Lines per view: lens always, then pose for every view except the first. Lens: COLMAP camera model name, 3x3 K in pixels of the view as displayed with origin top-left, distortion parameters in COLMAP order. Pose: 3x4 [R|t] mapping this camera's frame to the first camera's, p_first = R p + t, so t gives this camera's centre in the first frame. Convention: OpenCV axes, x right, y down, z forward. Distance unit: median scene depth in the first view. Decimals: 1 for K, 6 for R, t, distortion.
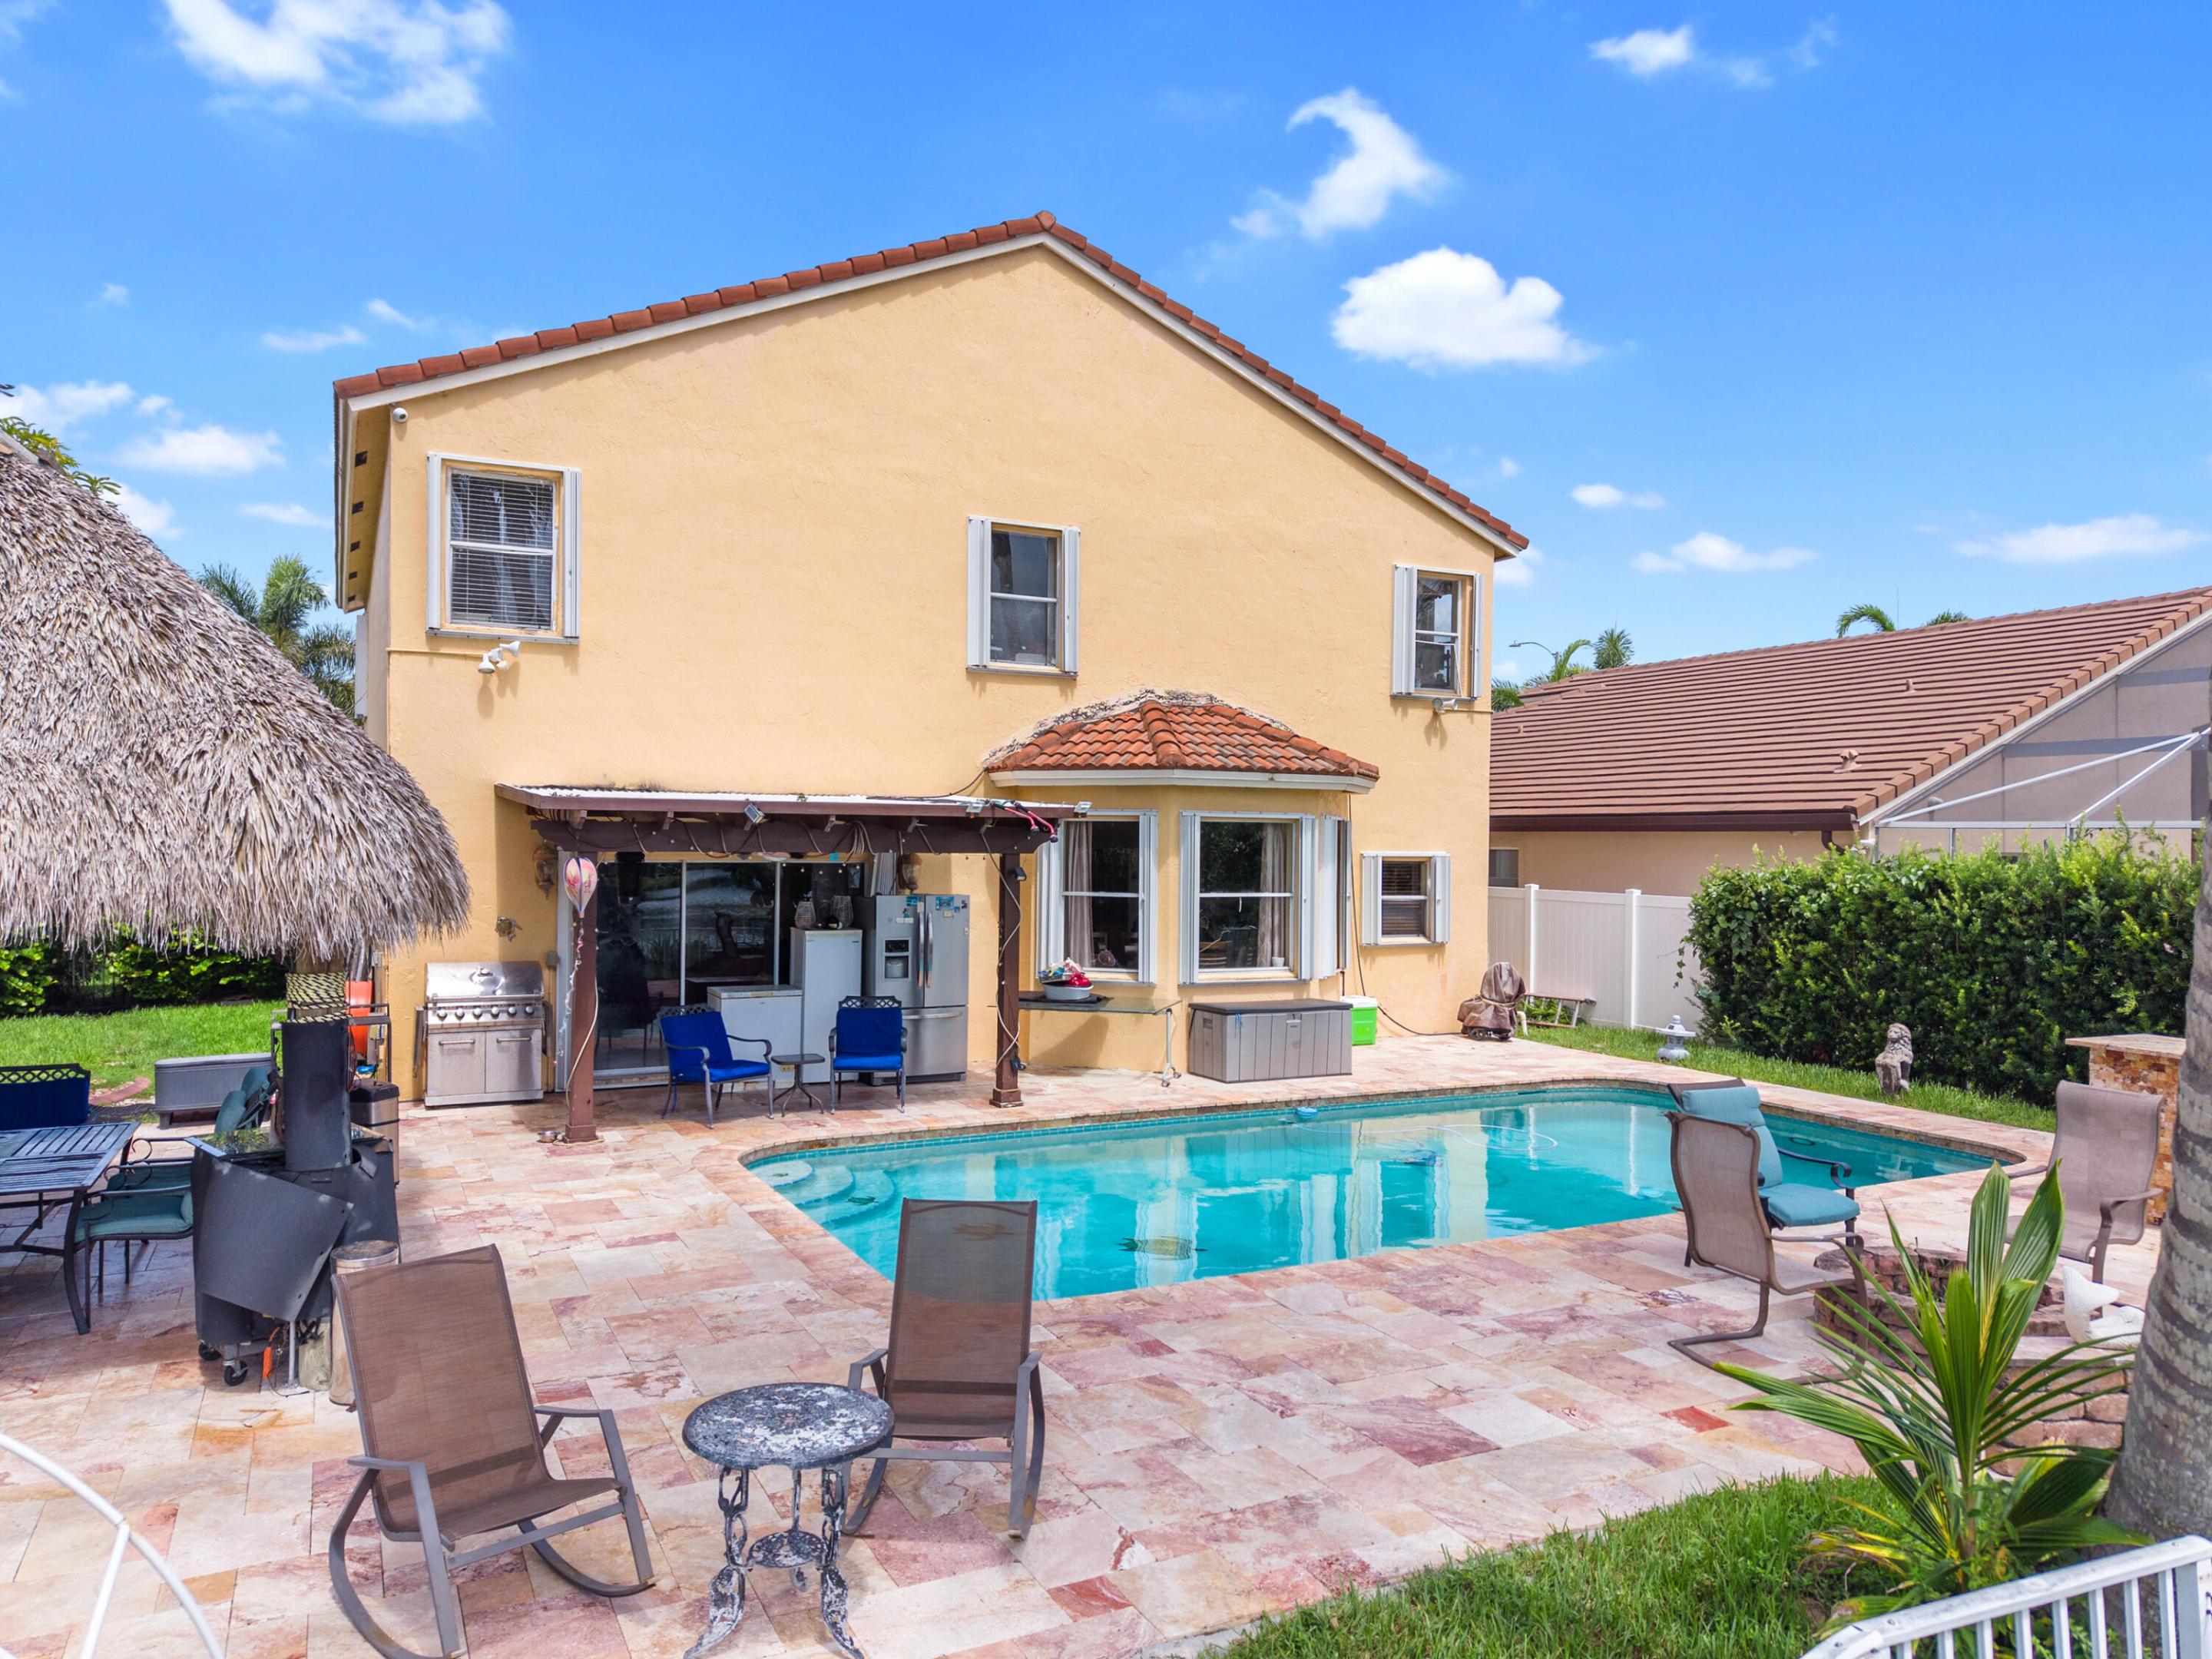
lens RADIAL K [[1515.2, 0, 1135.1], [0, 1515.2, 842.7], [0, 0, 1]] dist [0.049812, -0.082531]
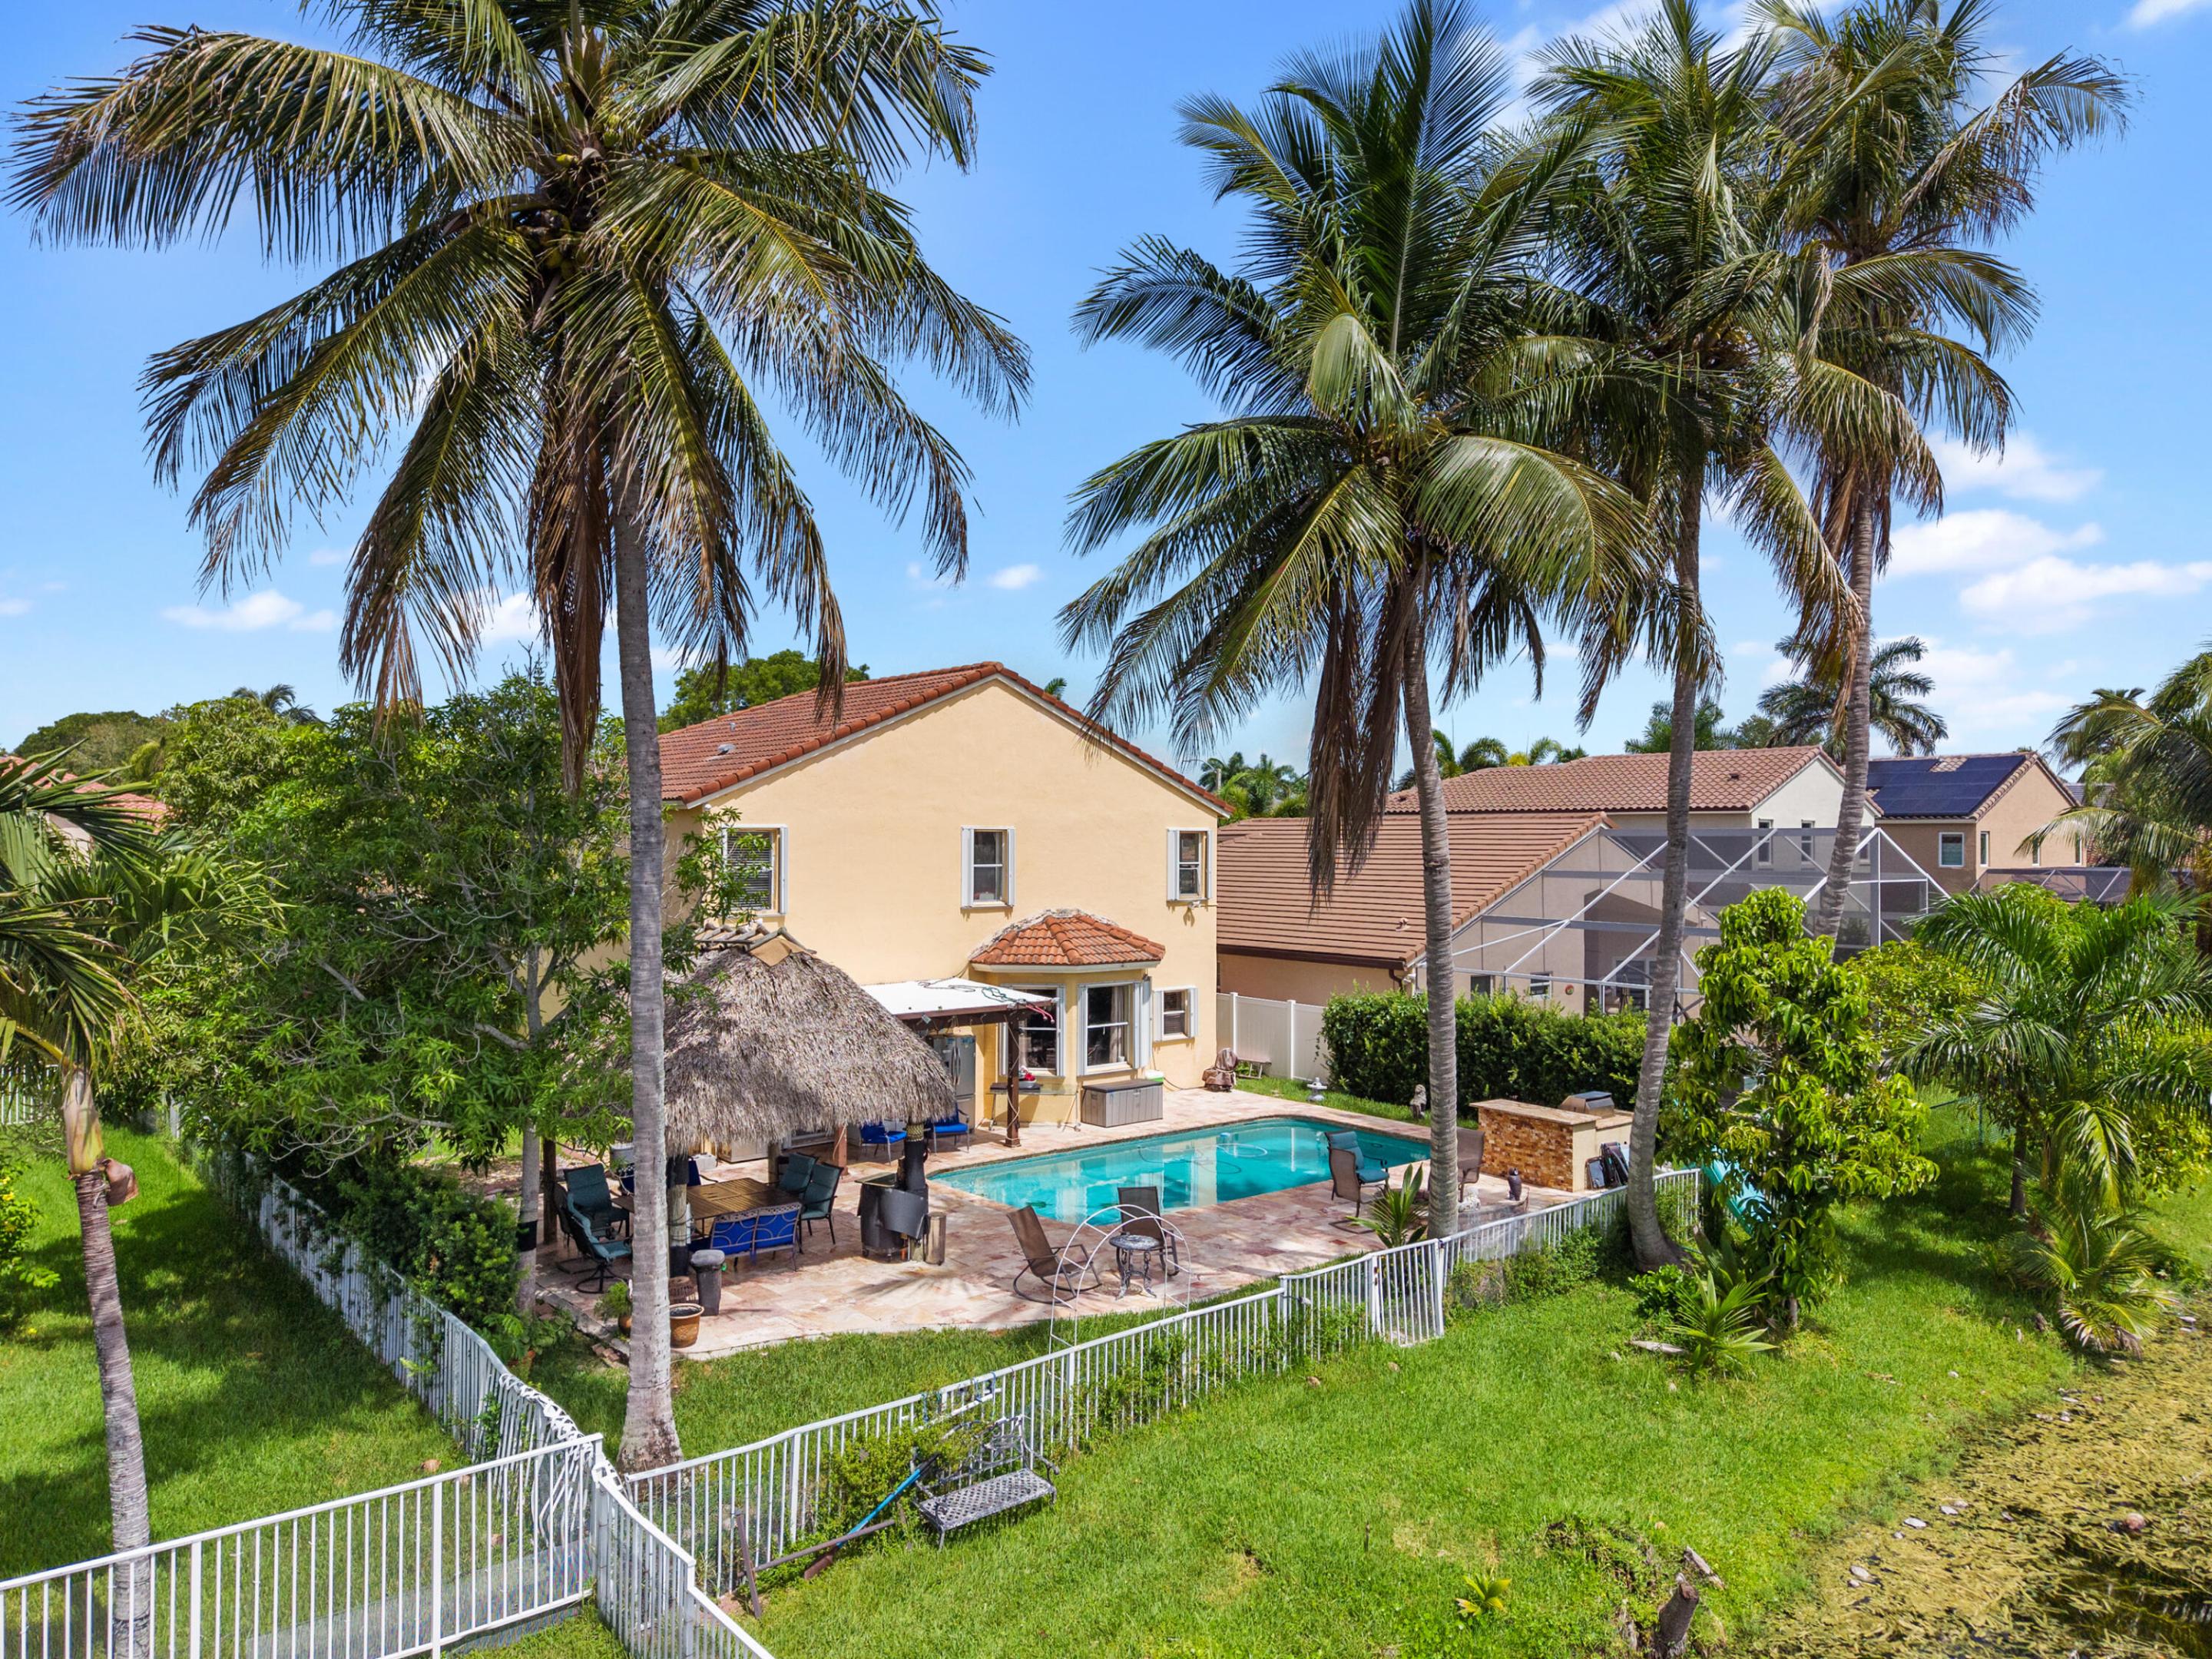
lens RADIAL K [[1468.7, 0, 1106.0], [0, 1468.7, 829.5], [0, 0, 1]] dist [0.042714, -0.073184]
pose [[0.976353, 0.001810, 0.216175, -0.324325], [-0.000216, 0.999973, -0.007399, -0.196306], [-0.216182, 0.007177, 0.976327, -0.801195]]
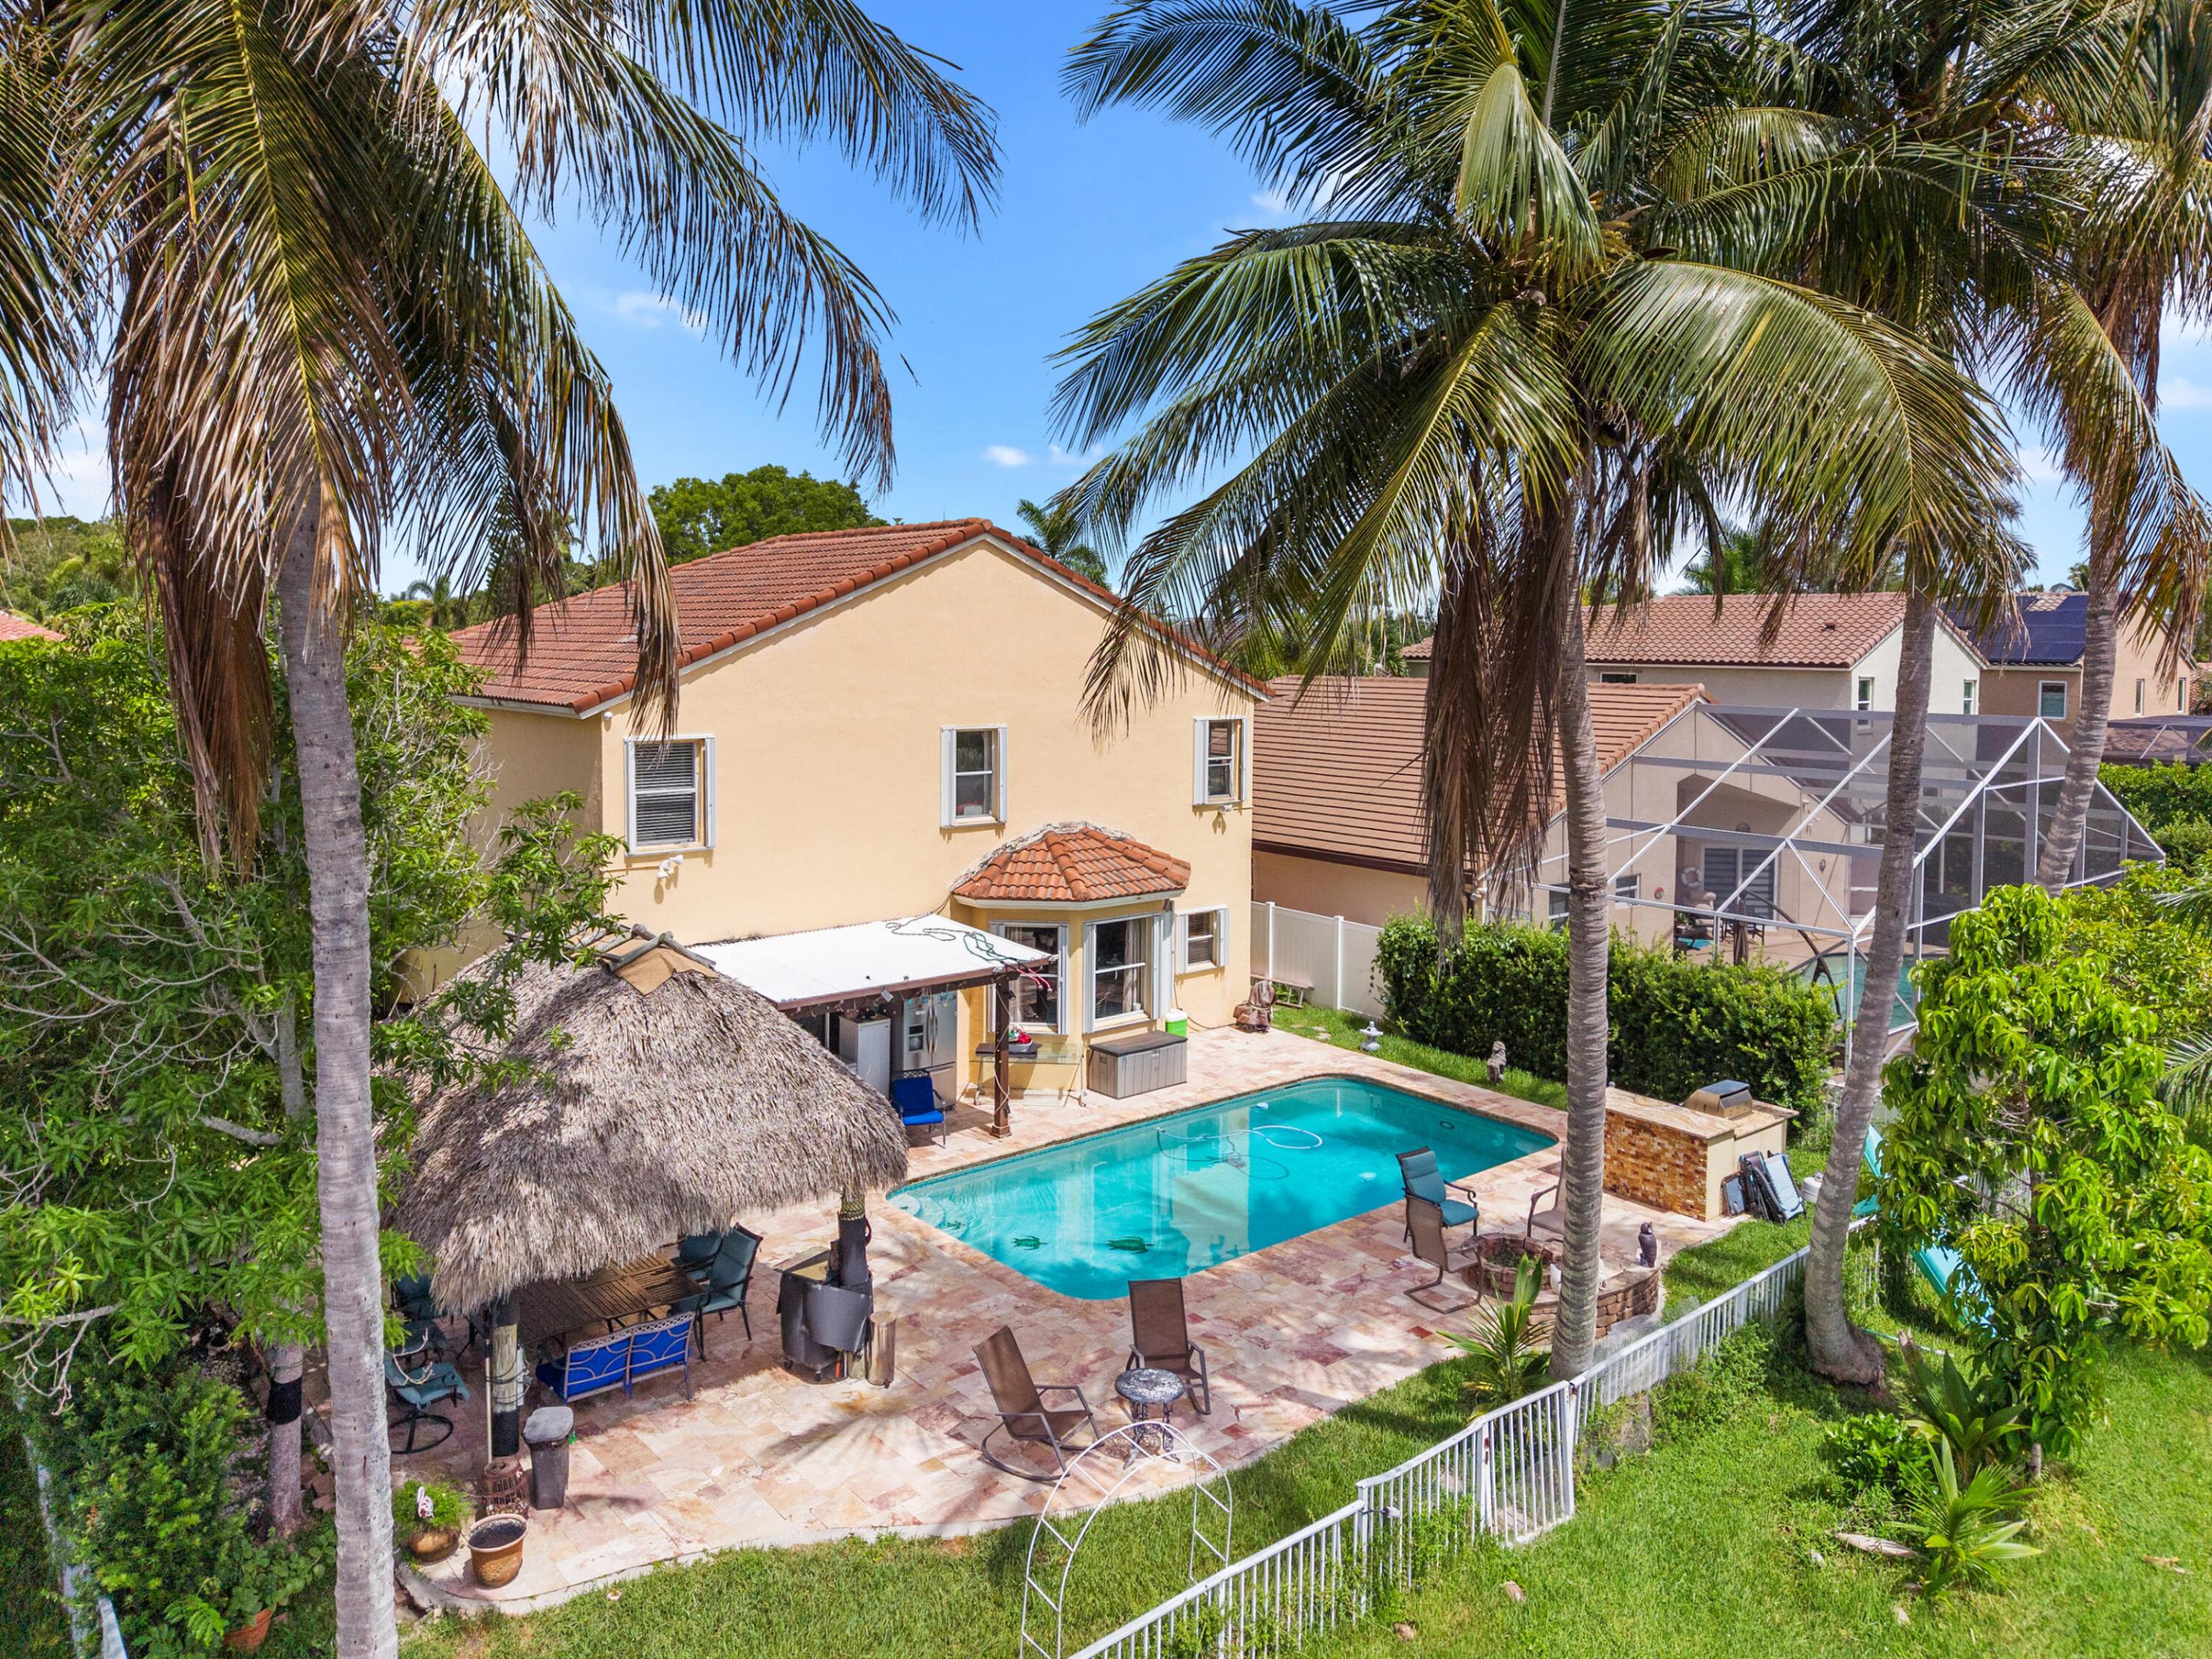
lens RADIAL K [[1503.5, 0, 1152.3], [0, 1503.5, 731.1], [0, 0, 1]] dist [0.007198, 0.000894]
pose [[0.972459, -0.007869, 0.232943, -0.249513], [-0.005972, 0.998261, 0.058650, -0.297631], [-0.232999, -0.058426, 0.970720, -0.493645]]
